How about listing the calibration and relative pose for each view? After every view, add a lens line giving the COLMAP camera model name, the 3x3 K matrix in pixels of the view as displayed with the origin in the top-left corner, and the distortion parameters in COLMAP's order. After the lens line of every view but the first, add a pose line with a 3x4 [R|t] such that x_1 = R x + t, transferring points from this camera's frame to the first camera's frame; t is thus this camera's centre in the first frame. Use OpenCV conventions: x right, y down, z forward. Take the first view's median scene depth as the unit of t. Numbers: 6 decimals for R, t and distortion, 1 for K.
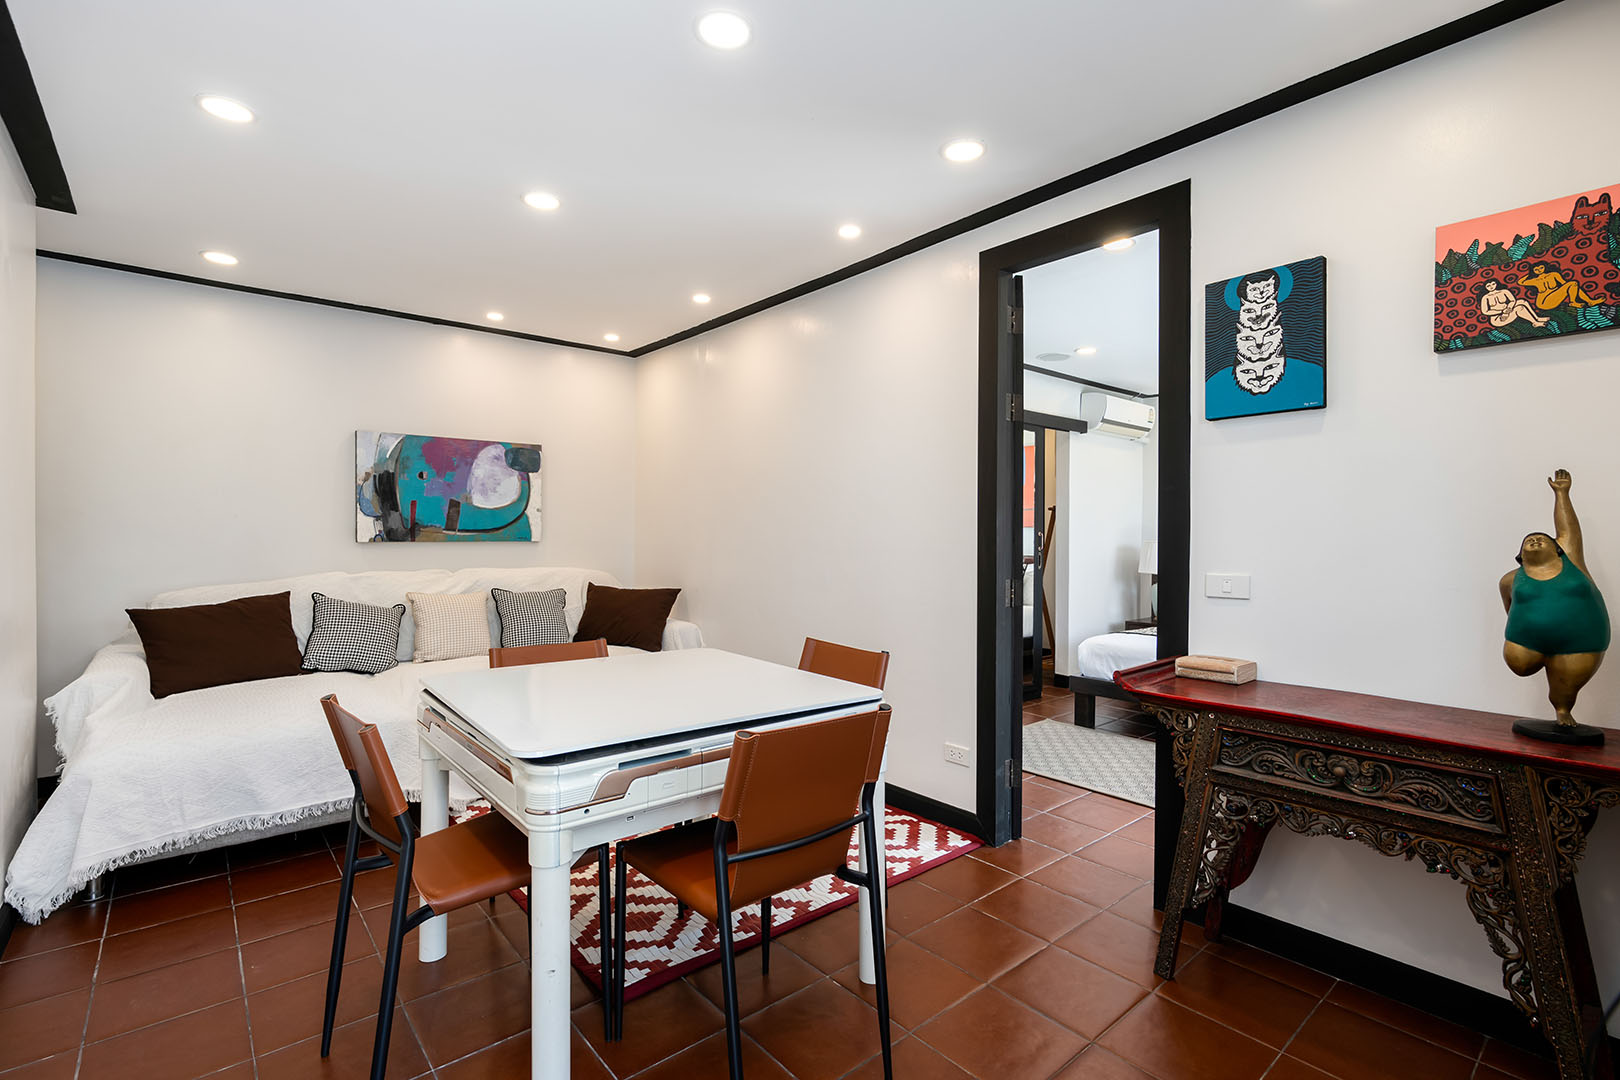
lens RADIAL K [[731.8, 0, 810.0], [0, 731.8, 540.0], [0, 0, 1]] dist [0.000489, 0.000016]
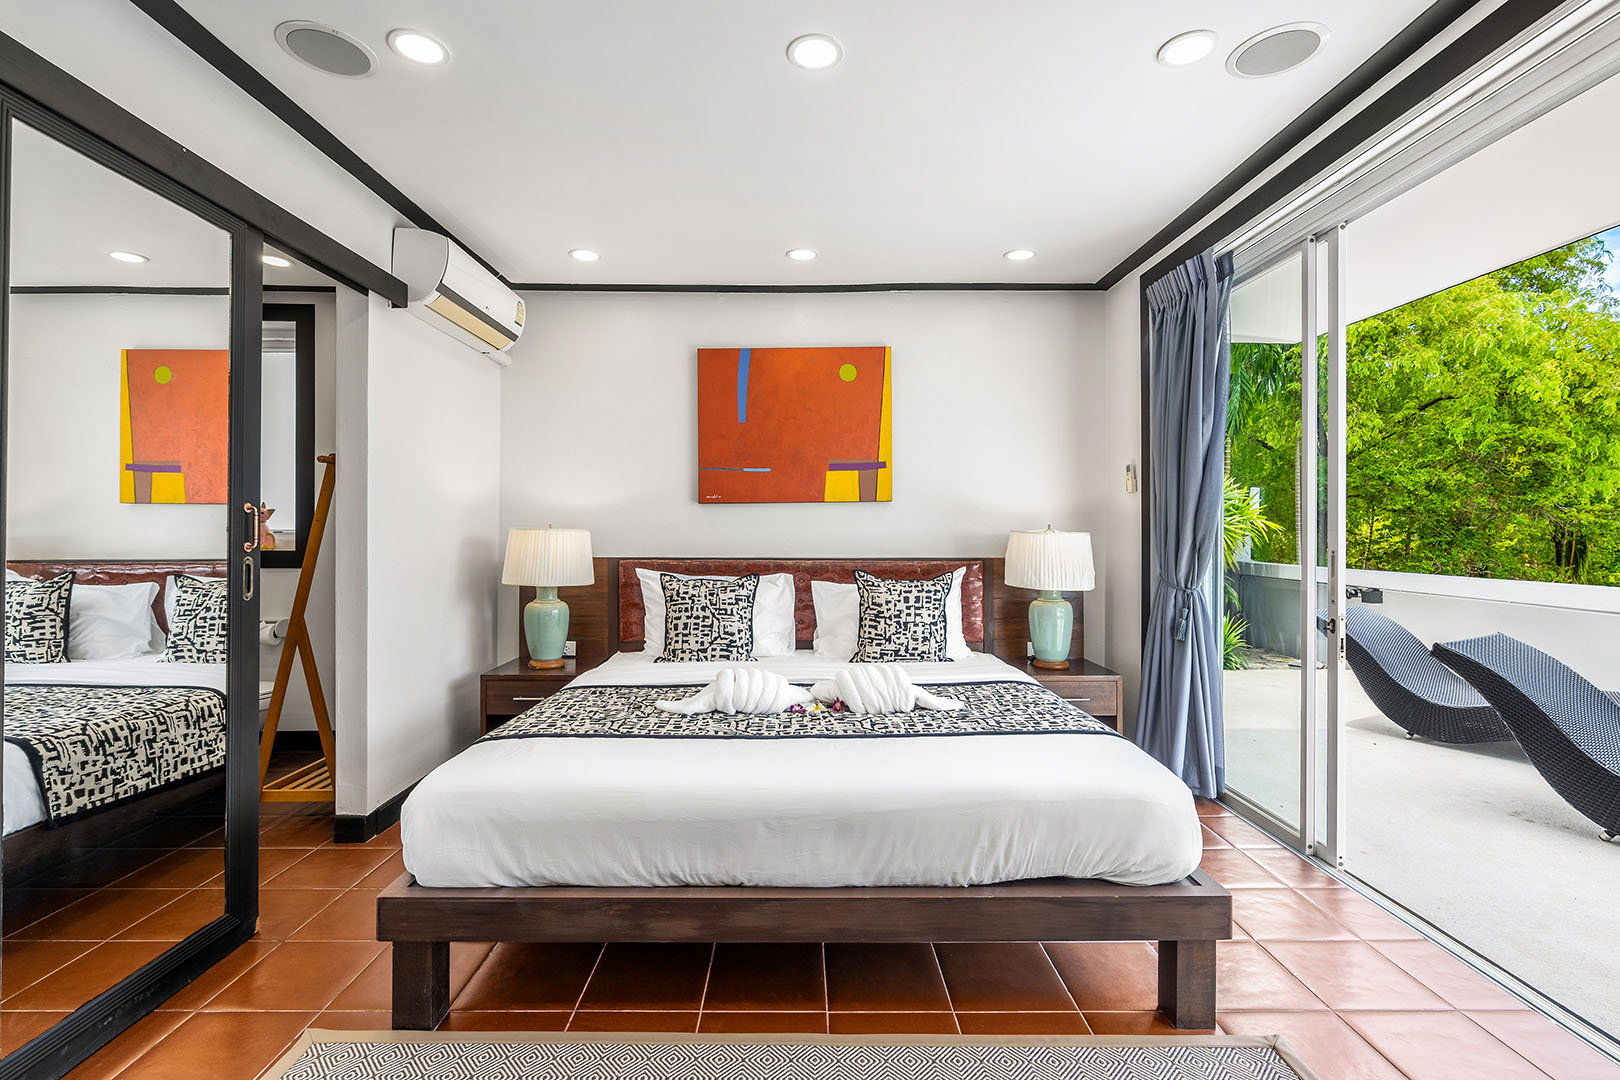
lens RADIAL K [[767.3, 0, 810.0], [0, 767.3, 540.0], [0, 0, 1]] dist [-0.002015, -0.000195]
pose [[0.646960, -0.007090, 0.762491, 0.159807], [-0.000185, 0.999955, 0.009455, 0.004529], [-0.762524, -0.006258, 0.646930, 0.459719]]
